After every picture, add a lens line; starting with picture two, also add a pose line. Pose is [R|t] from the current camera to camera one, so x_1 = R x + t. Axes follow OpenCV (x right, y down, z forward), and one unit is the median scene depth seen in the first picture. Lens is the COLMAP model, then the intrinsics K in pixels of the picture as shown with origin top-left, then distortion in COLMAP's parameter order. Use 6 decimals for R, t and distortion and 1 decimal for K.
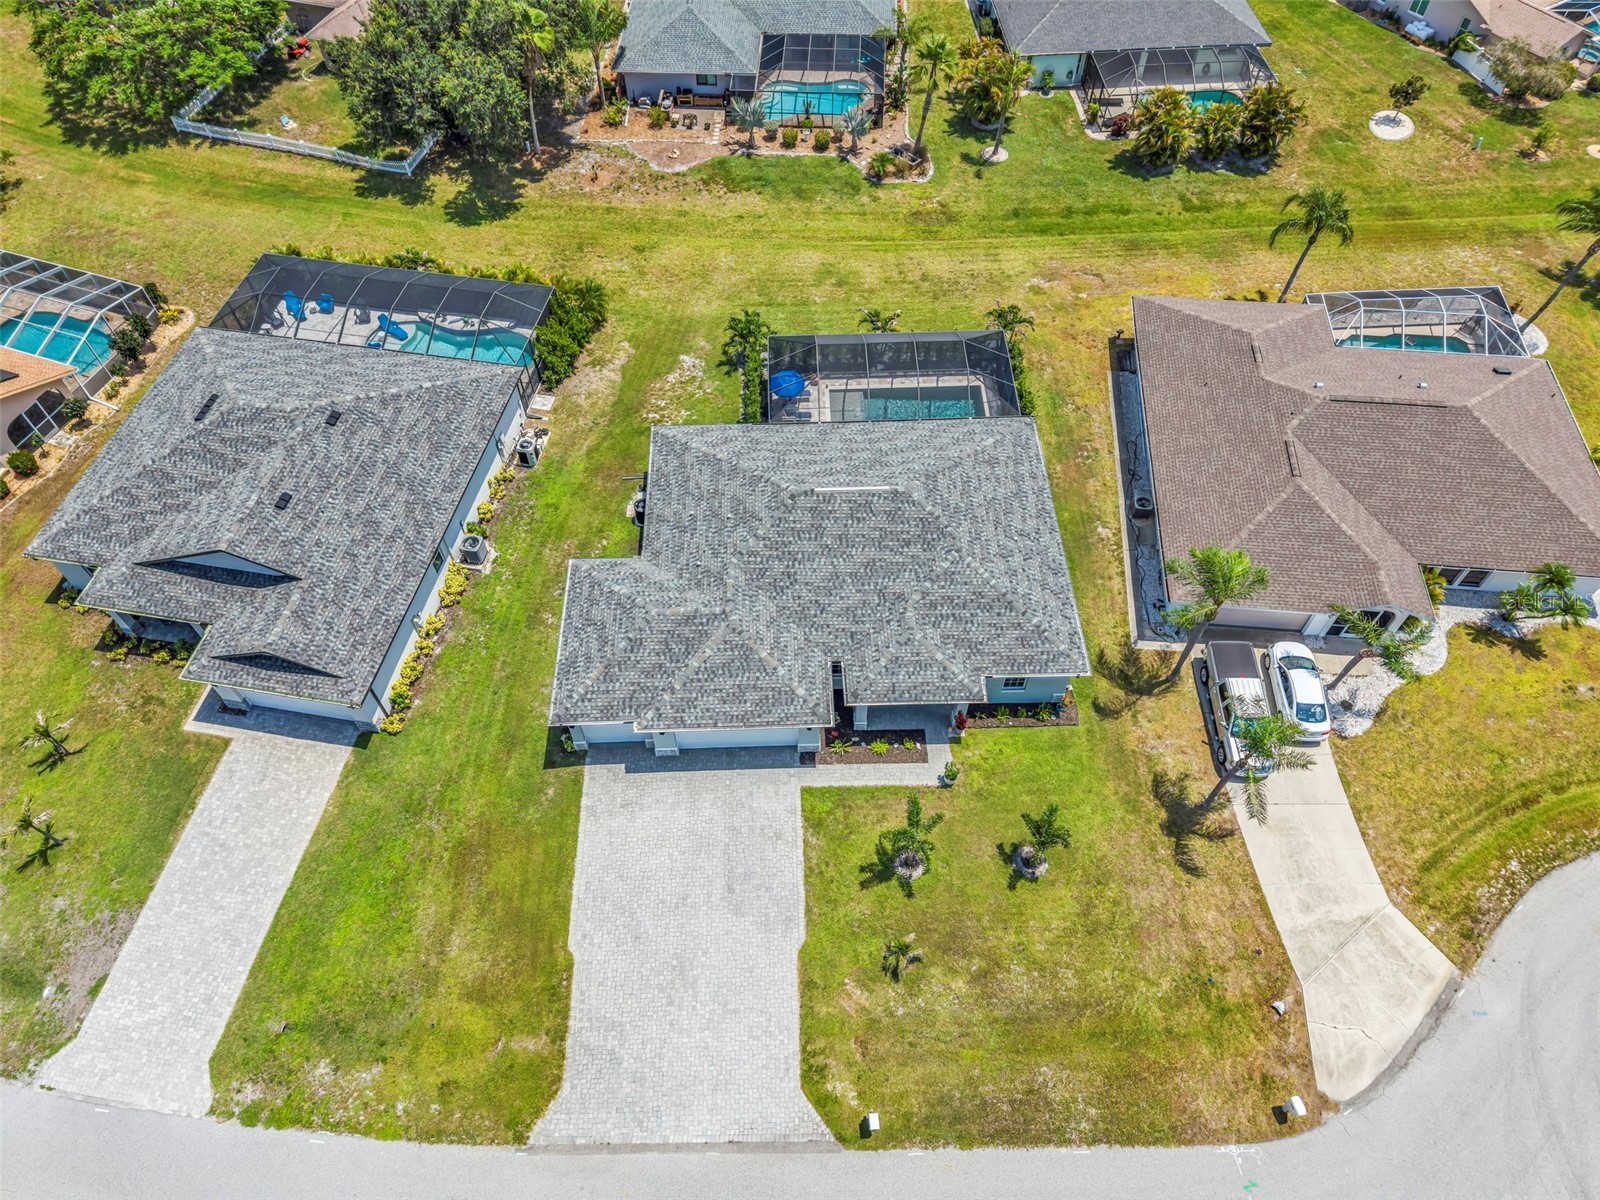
lens RADIAL K [[1118.3, 0, 798.7], [0, 1118.3, 565.3], [0, 0, 1]] dist [0.029267, -0.031460]
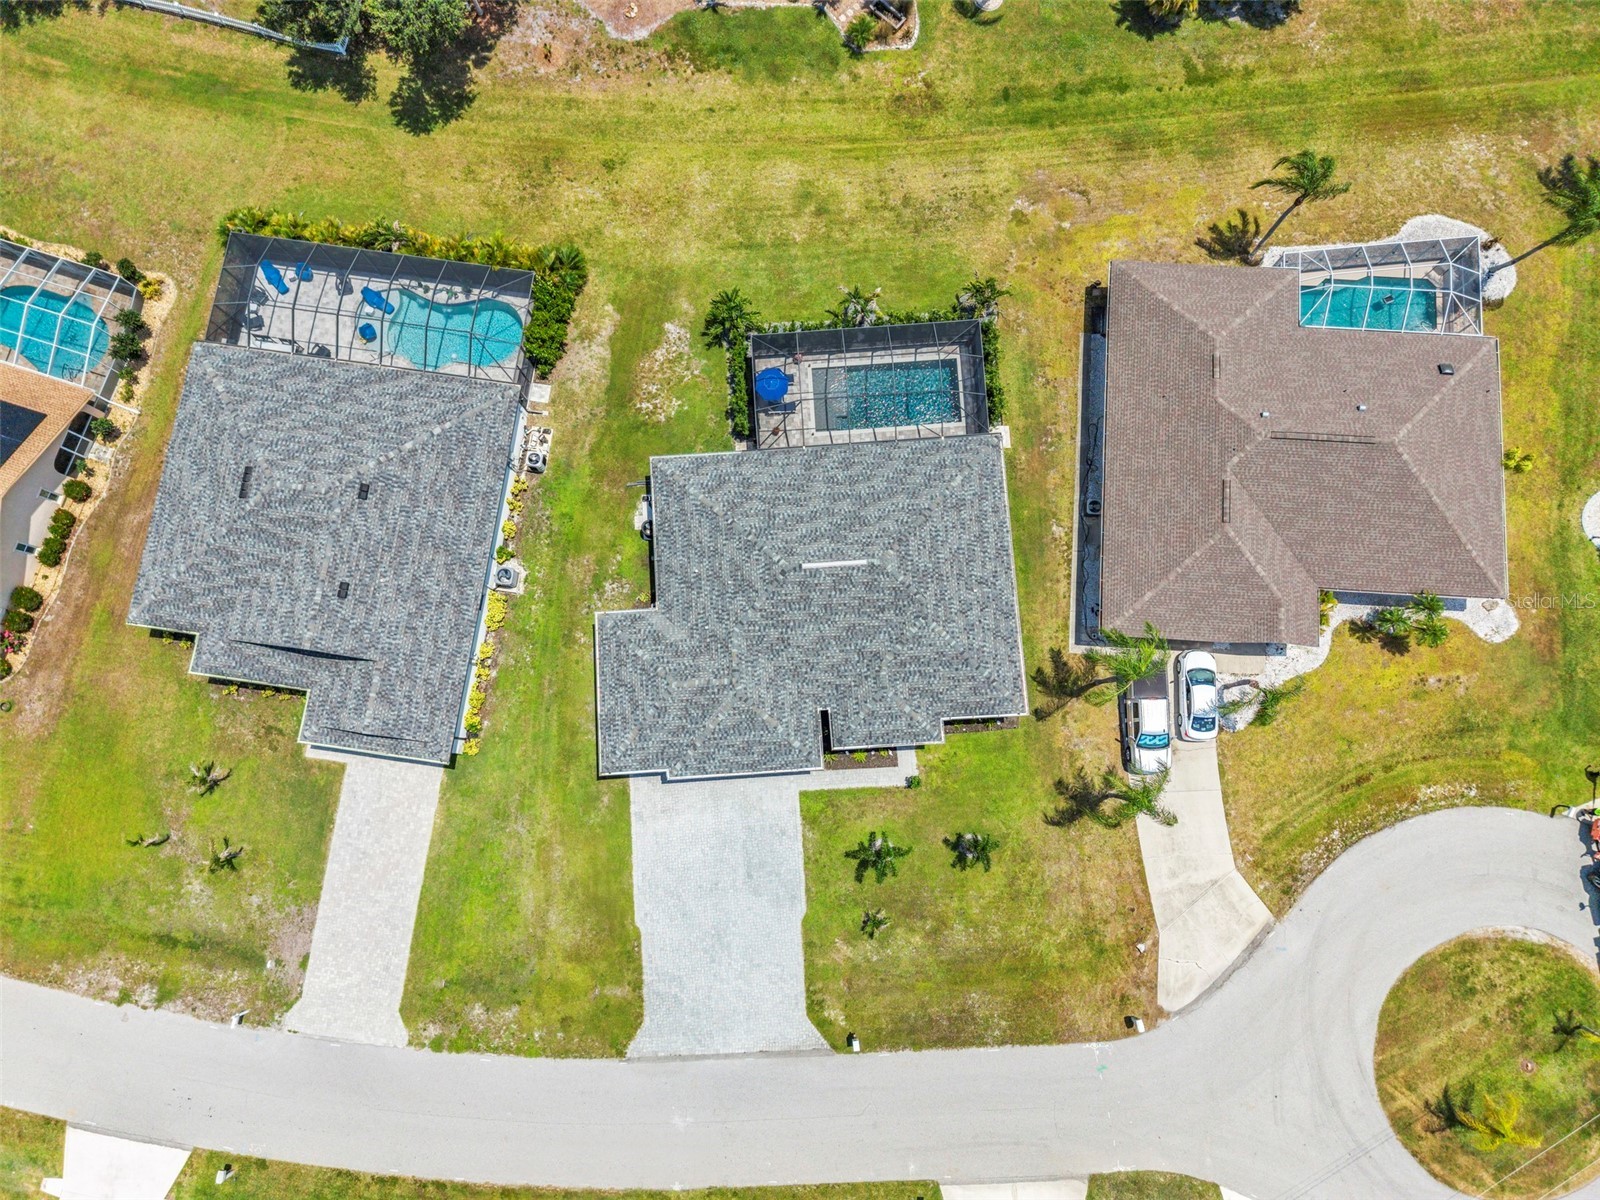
lens RADIAL K [[1131.7, 0, 799.0], [0, 1131.7, 595.0], [0, 0, 1]] dist [0.031909, -0.037158]
pose [[0.999338, -0.036338, -0.001941, 0.012993], [0.032938, 0.880564, 0.472780, -0.626437], [-0.015471, -0.472531, 0.881178, -0.043468]]
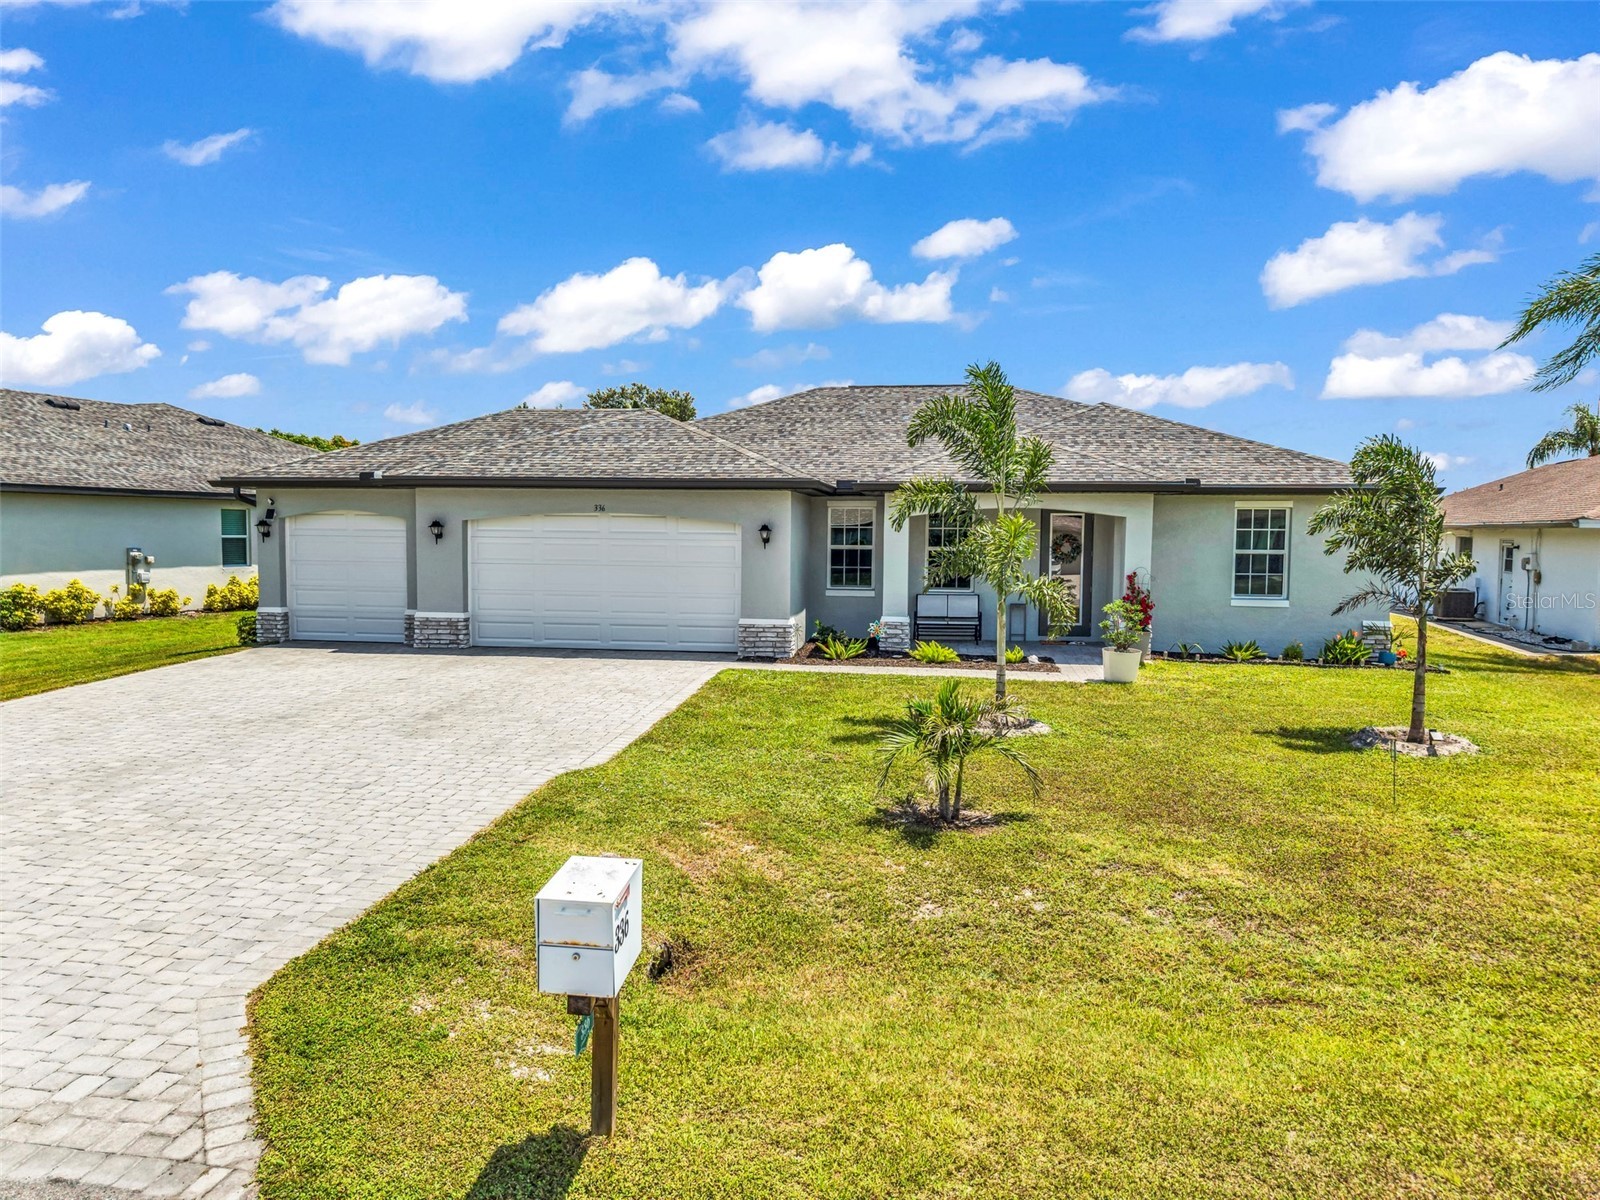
lens RADIAL K [[1074.3, 0, 800.0], [0, 1074.3, 600.0], [0, 0, 1]] dist [0.019528, -0.022014]
pose [[0.986580, 0.025802, -0.161226, 0.088909], [-0.138030, 0.659272, -0.739127, 0.460961], [0.087221, 0.751462, 0.653986, 0.749165]]
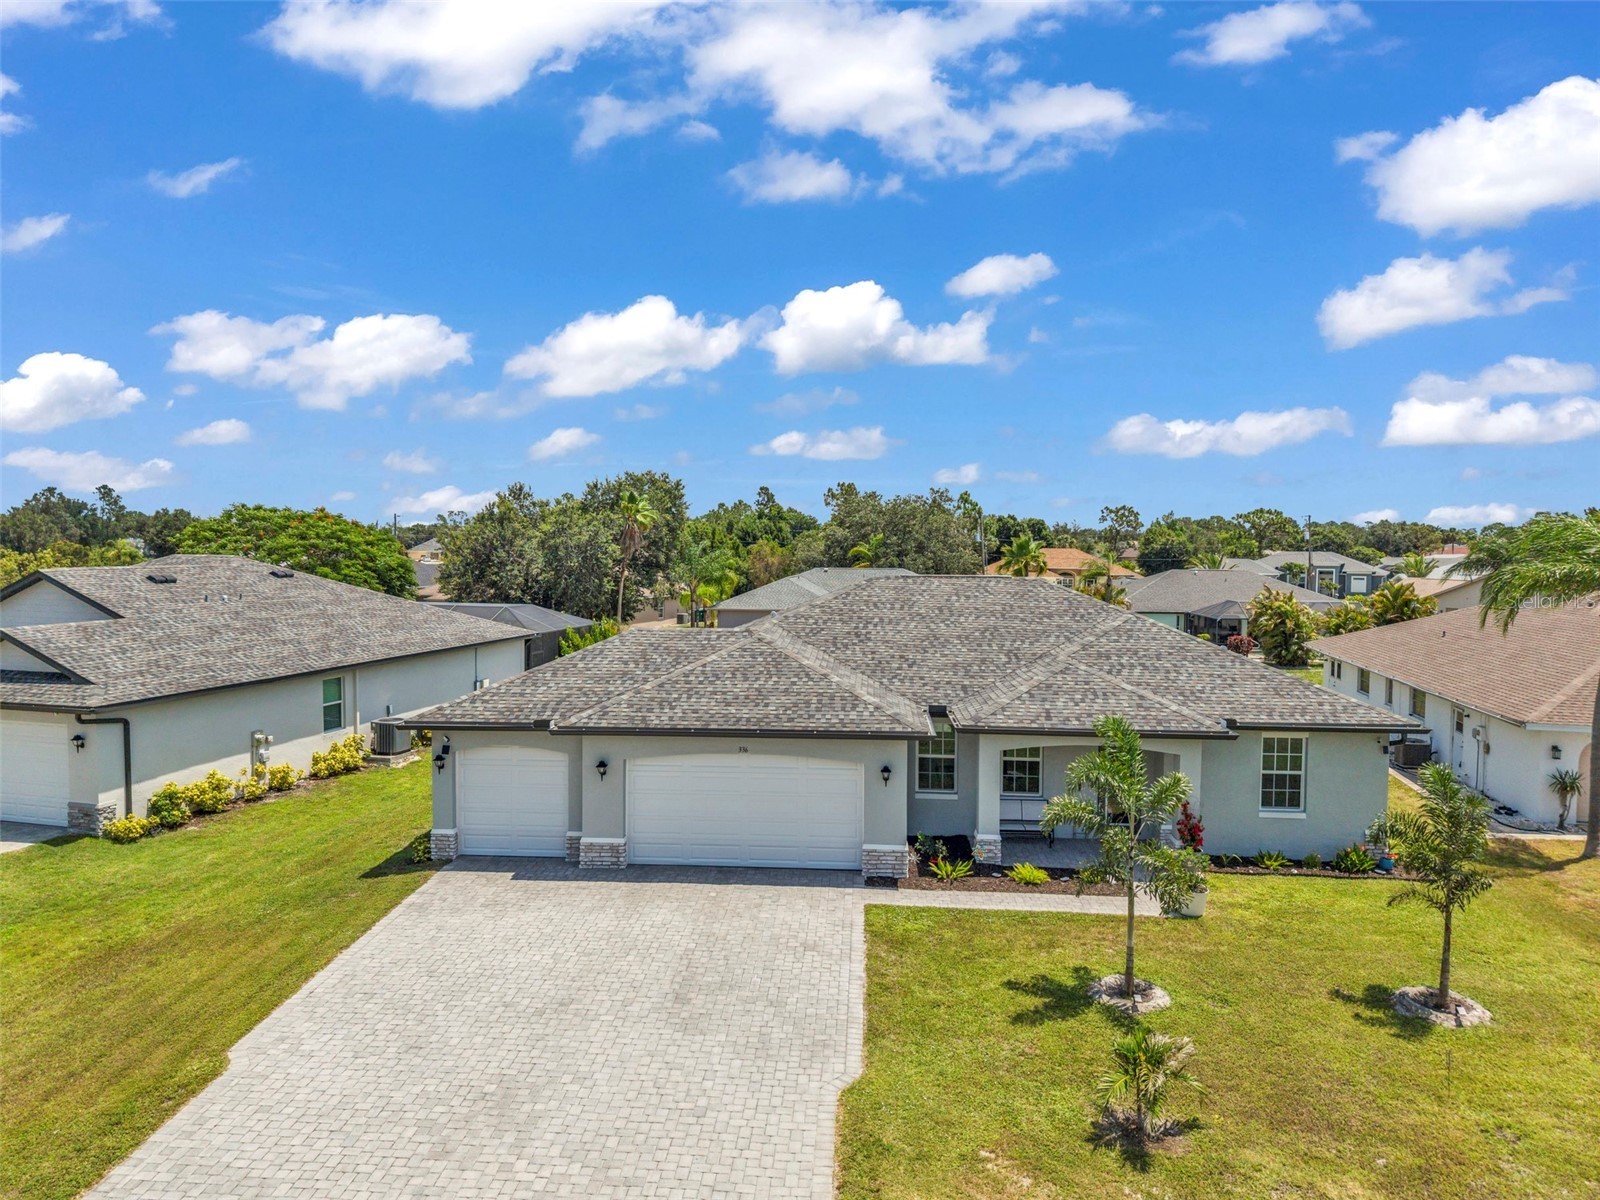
lens RADIAL K [[1072.5, 0, 800.3], [0, 1072.5, 597.2], [0, 0, 1]] dist [0.024223, -0.025974]
pose [[0.995552, 0.018083, -0.092457, 0.013961], [-0.081653, 0.655130, -0.751091, 0.461042], [0.046990, 0.755299, 0.653693, 0.614522]]
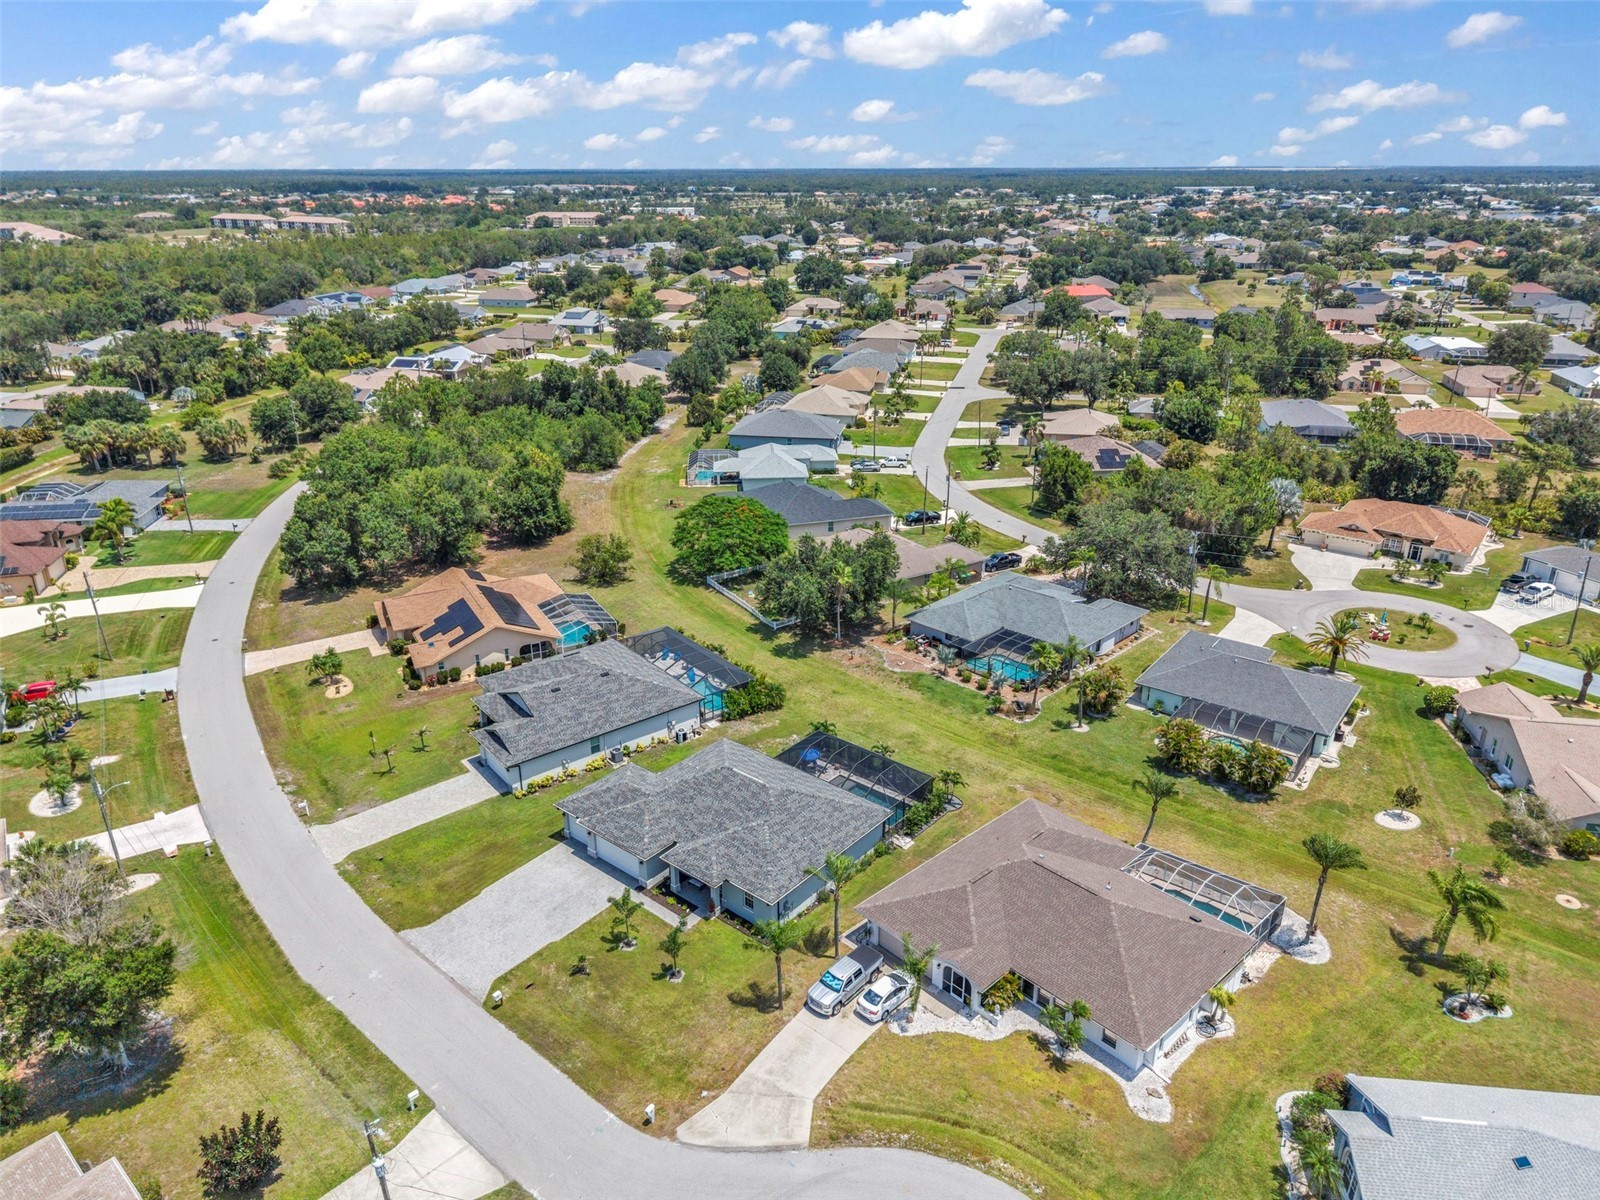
lens RADIAL K [[1058.2, 0, 800.8], [0, 1058.2, 611.1], [0, 0, 1]] dist [0.044737, -0.065197]
pose [[0.751207, 0.259347, -0.606982, 1.158147], [-0.523533, 0.794149, -0.308612, 0.217794], [0.401997, 0.549606, 0.732346, -0.404961]]
